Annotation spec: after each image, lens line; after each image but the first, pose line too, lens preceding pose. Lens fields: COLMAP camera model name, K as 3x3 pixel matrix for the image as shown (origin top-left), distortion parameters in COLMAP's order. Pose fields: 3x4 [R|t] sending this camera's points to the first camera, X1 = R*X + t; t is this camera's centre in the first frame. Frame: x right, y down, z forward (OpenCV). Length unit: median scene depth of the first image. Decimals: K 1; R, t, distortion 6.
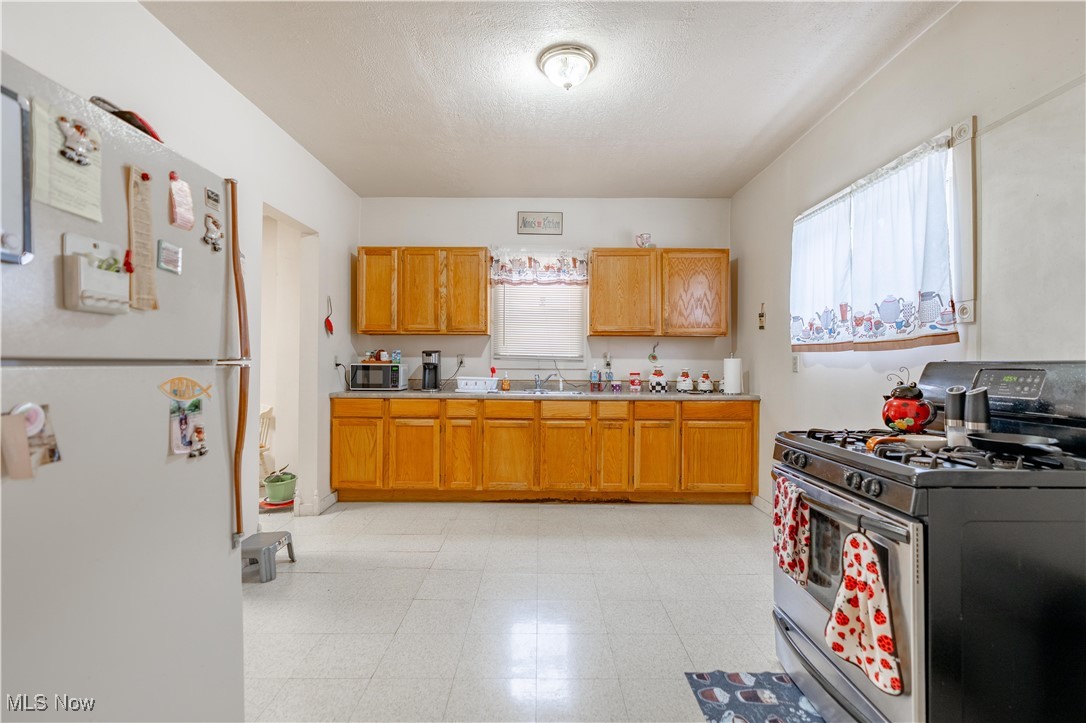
lens RADIAL K [[497.9, 0, 543.0], [0, 497.9, 361.5], [0, 0, 1]] dist [-0.000721, 0.000934]
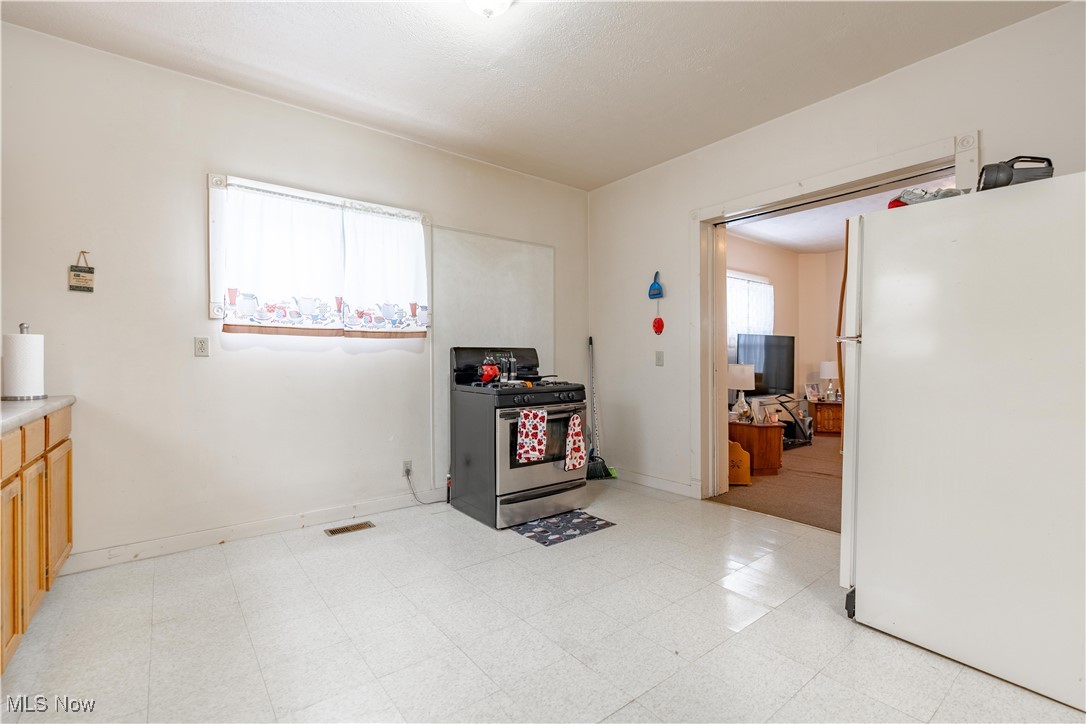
lens RADIAL K [[487.2, 0, 544.7], [0, 487.2, 360.7], [0, 0, 1]] dist [-0.002047, 0.000414]
pose [[-0.617200, -0.004773, 0.786792, -0.426786], [-0.002139, 0.999988, 0.004388, 0.021136], [-0.786803, 0.001025, -0.617203, 0.922473]]
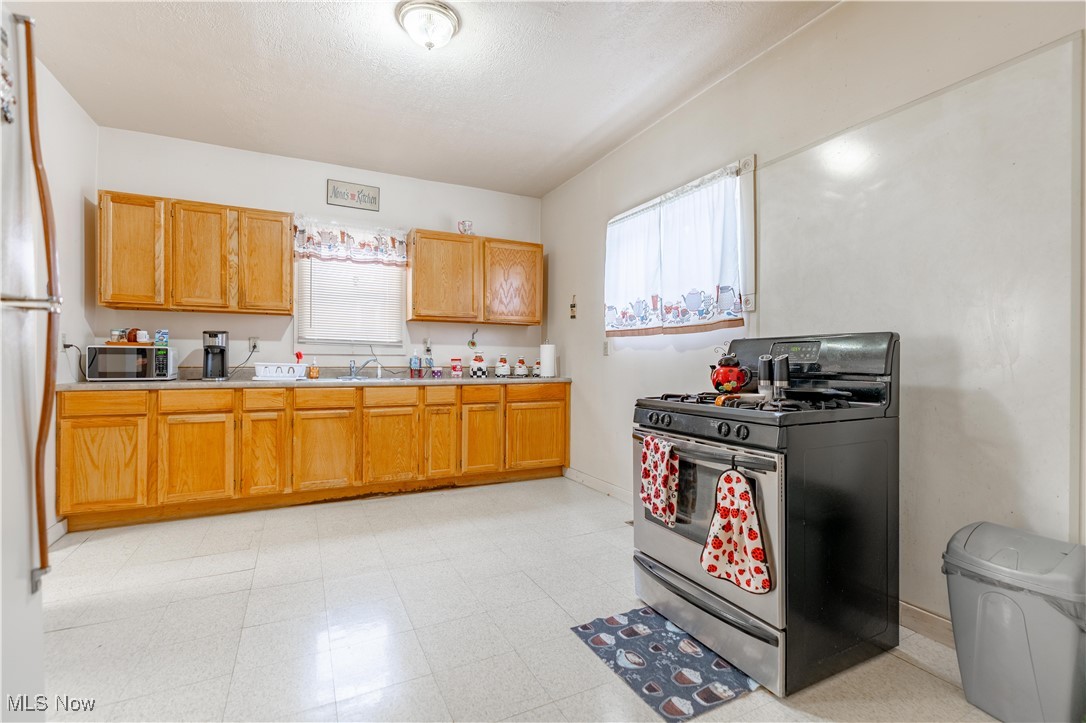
lens RADIAL K [[487.2, 0, 544.7], [0, 487.2, 360.2], [0, 0, 1]] dist [-0.002047, 0.000414]
pose [[0.895097, -0.001487, 0.445869, -0.107441], [-0.000809, 0.999987, 0.004960, 0.024070], [-0.445871, -0.004801, 0.895084, 0.047679]]
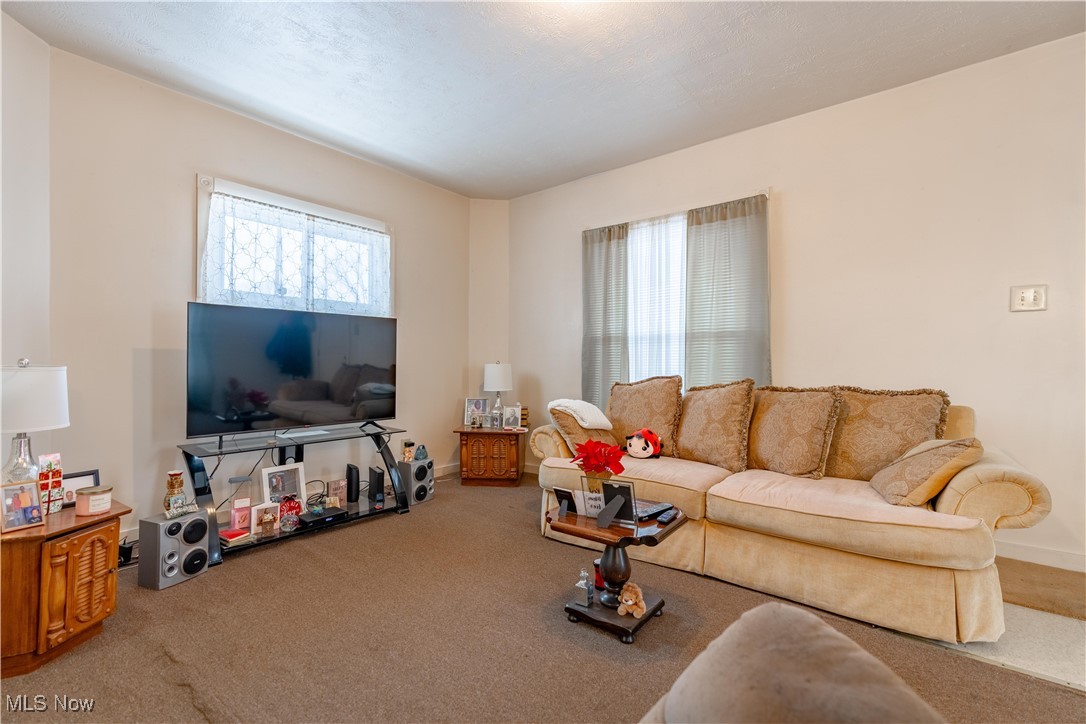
lens RADIAL K [[483.5, 0, 543.0], [0, 483.5, 362.0], [0, 0, 1]] dist [-0.001918, -0.000117]
pose [[-0.776197, -0.012166, 0.630373, -0.461657], [-0.015316, 0.999883, 0.000439, 0.022452], [-0.630305, -0.009314, -0.776292, -0.186147]]
